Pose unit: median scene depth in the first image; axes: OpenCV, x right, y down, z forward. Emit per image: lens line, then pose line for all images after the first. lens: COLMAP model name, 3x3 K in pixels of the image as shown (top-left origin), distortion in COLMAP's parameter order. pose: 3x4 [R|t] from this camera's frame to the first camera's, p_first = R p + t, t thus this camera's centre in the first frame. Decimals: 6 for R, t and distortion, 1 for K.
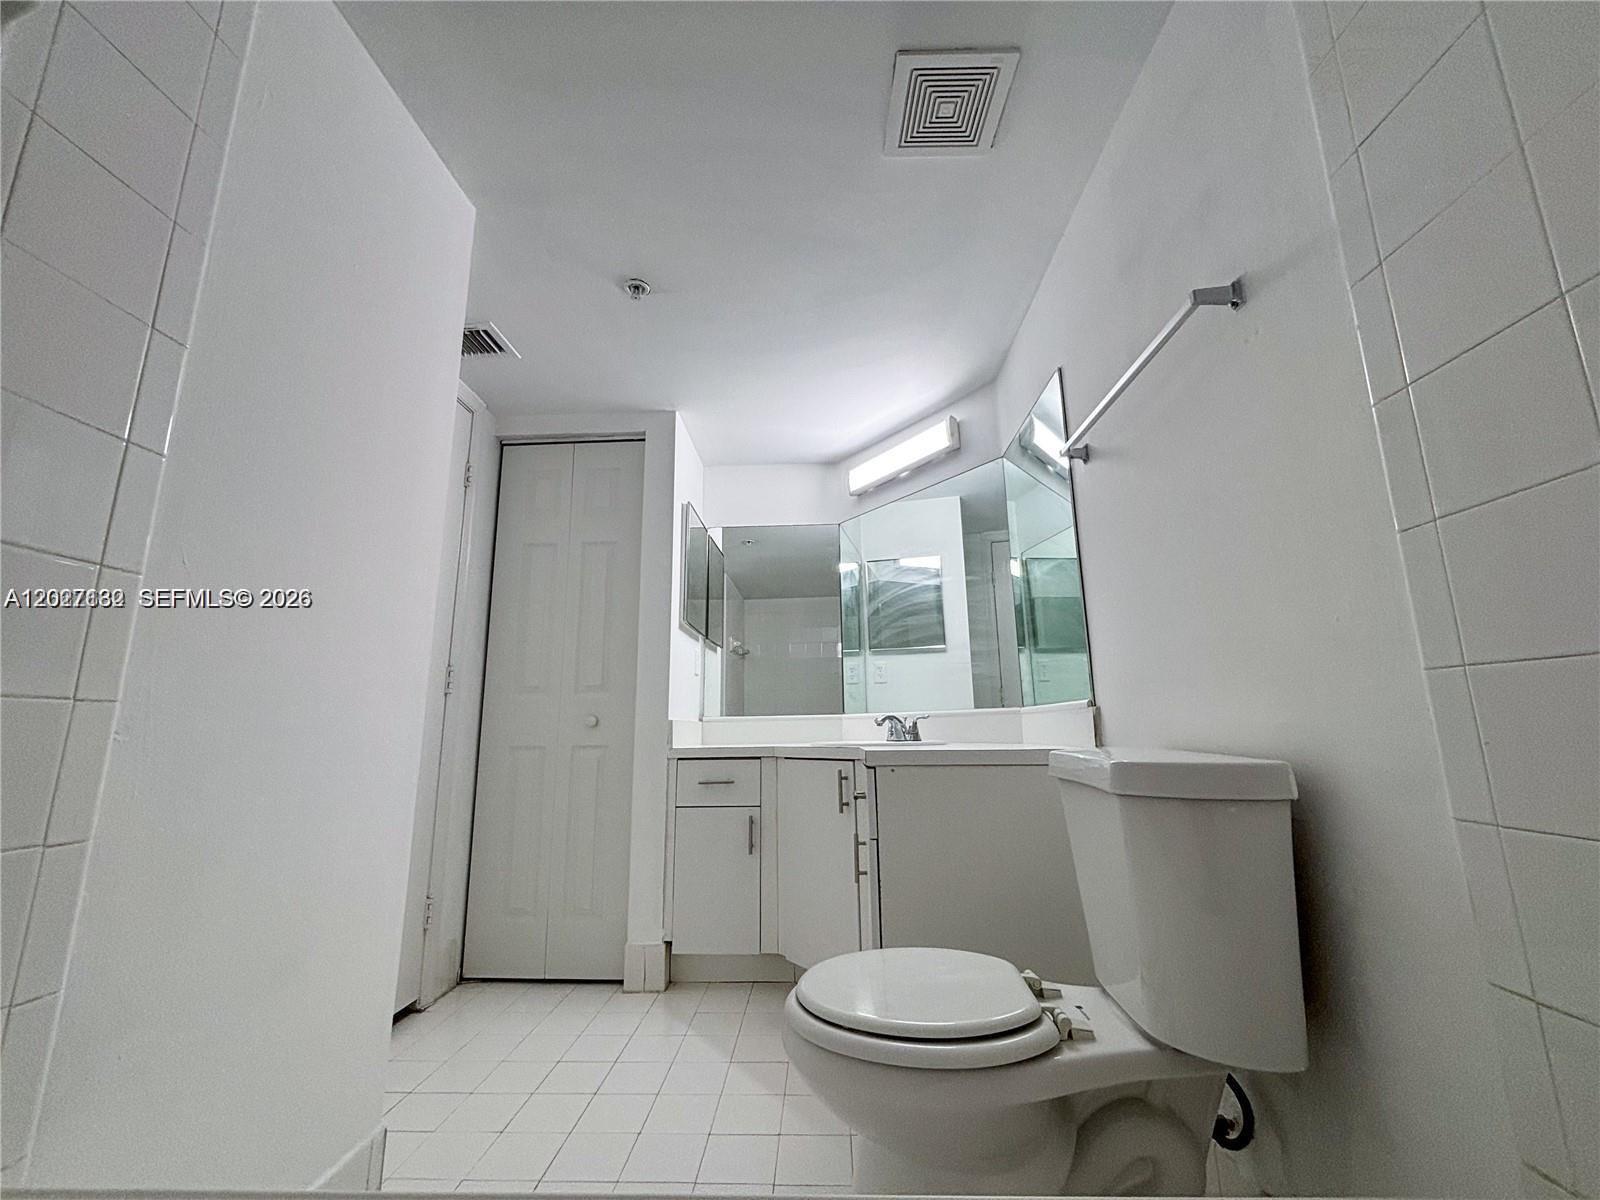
lens RADIAL K [[649.2, 0, 799.5], [0, 649.2, 594.6], [0, 0, 1]] dist [0.002142, -0.000083]
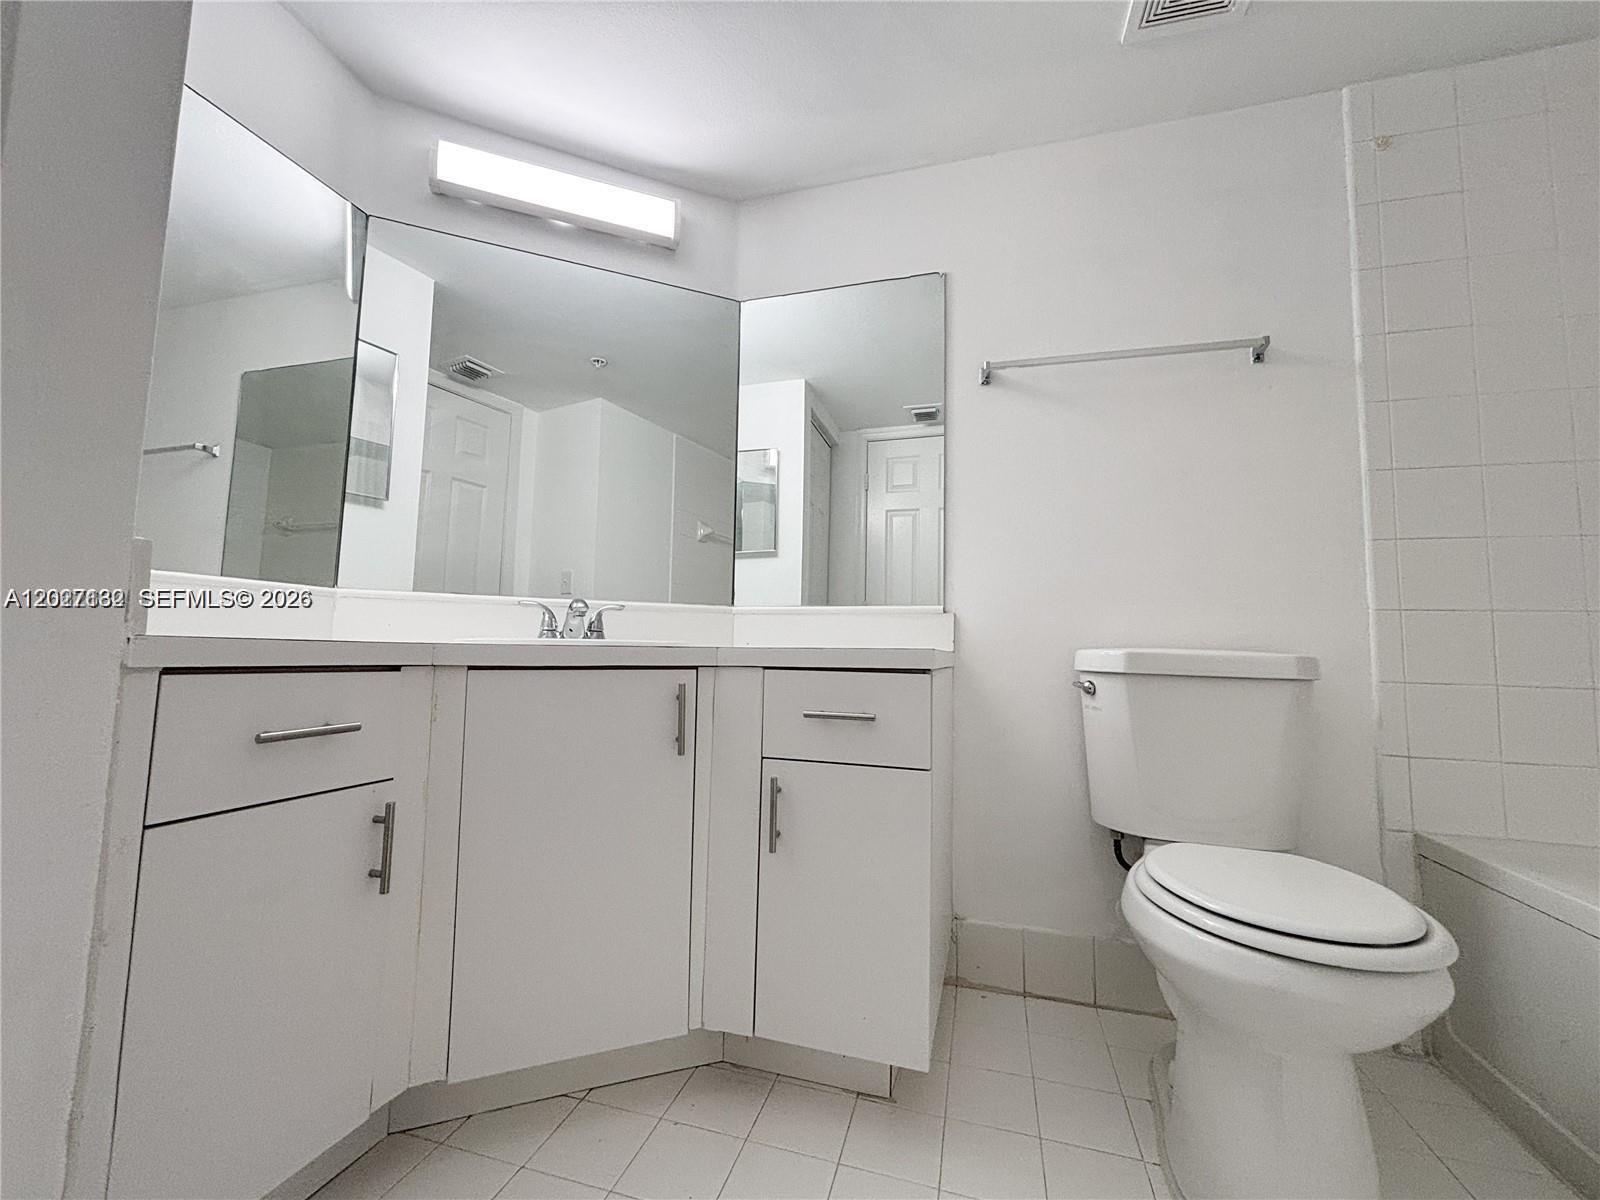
lens RADIAL K [[649.2, 0, 799.5], [0, 649.2, 594.6], [0, 0, 1]] dist [0.002142, -0.000083]
pose [[0.232814, 0.106596, 0.966662, -0.420092], [-0.231955, 0.971376, -0.051251, 0.168013], [-0.944455, -0.212290, 0.250875, 0.659519]]
